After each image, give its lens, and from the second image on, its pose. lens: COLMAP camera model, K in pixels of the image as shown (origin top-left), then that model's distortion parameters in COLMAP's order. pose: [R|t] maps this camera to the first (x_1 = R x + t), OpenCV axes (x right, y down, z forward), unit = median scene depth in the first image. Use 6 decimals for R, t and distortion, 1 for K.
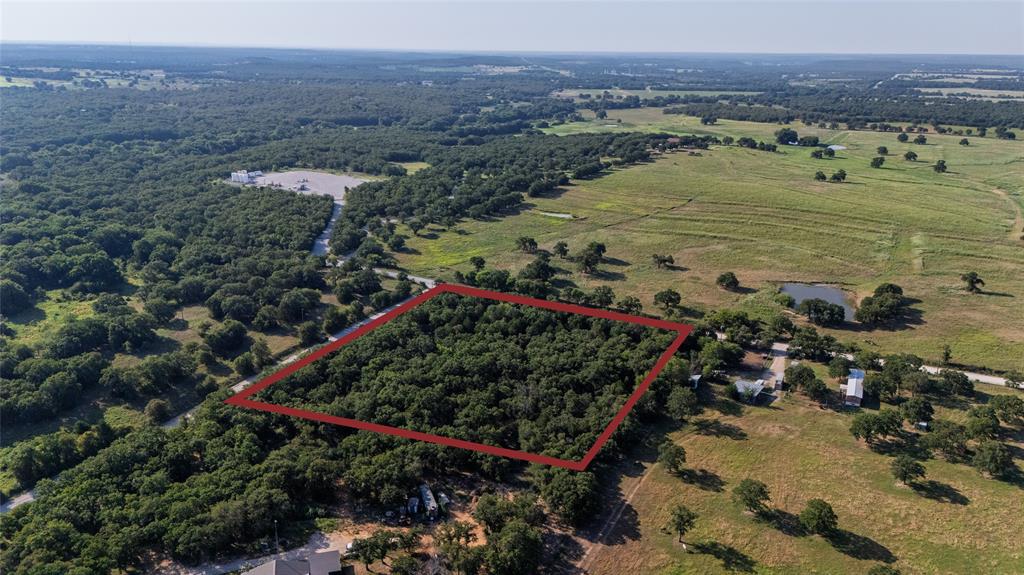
lens RADIAL K [[757.6, 0, 512.0], [0, 757.6, 287.5], [0, 0, 1]] dist [0.055412, -0.066748]
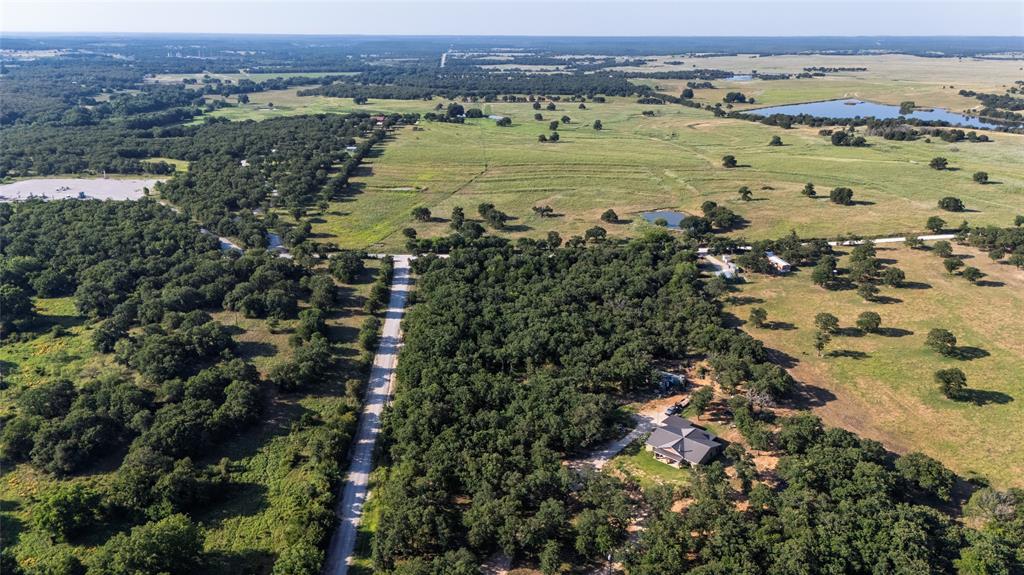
lens RADIAL K [[757.6, 0, 512.0], [0, 757.6, 287.5], [0, 0, 1]] dist [0.055412, -0.066748]
pose [[0.835526, -0.179773, 0.519208, -0.540731], [0.168087, 0.983286, 0.069966, -0.008562], [-0.523108, 0.028814, 0.851779, 0.000855]]
